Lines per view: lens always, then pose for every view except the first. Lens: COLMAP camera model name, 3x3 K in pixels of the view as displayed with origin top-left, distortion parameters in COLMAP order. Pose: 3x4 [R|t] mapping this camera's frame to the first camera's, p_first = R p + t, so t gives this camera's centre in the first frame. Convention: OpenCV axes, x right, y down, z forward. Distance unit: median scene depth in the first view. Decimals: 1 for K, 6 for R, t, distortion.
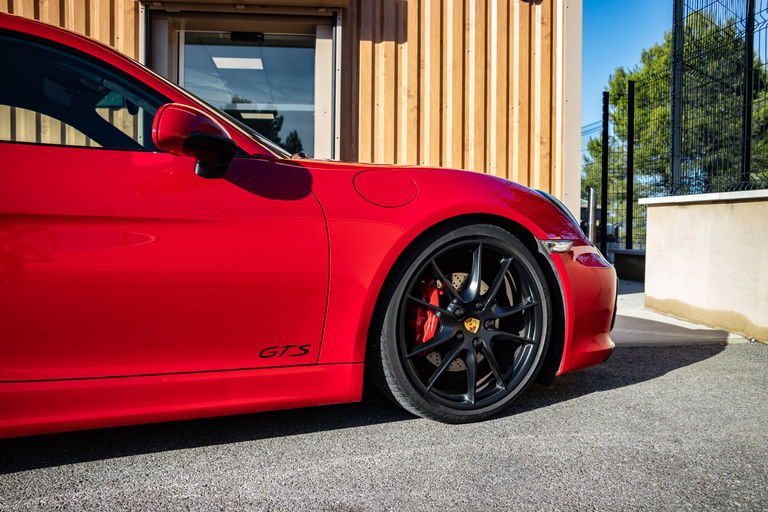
lens RADIAL K [[727.6, 0, 384.0], [0, 727.6, 256.0], [0, 0, 1]] dist [-0.073273, 0.004748]
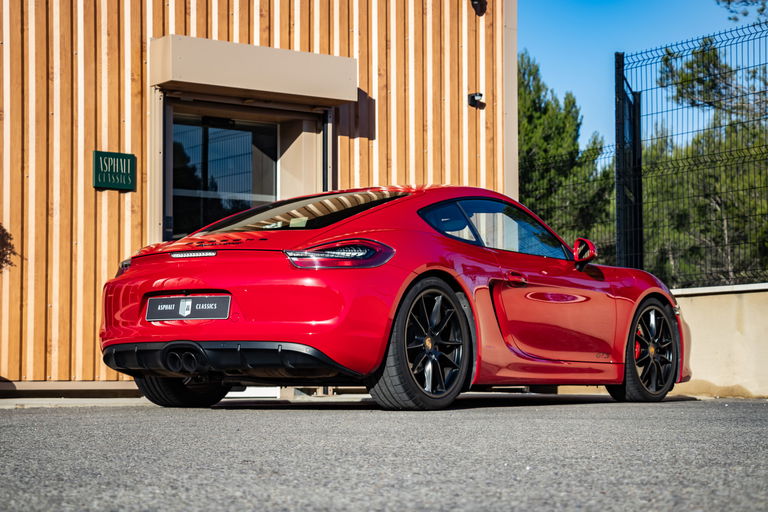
lens RADIAL K [[1768.5, 0, 381.9], [0, 1768.5, 279.4], [0, 0, 1]] dist [0.377696, 0.248297]
pose [[0.884774, 0.017305, 0.465700, -1.183509], [0.031950, 0.994707, -0.097663, 0.156628], [-0.464925, 0.101289, 0.879537, -1.263110]]
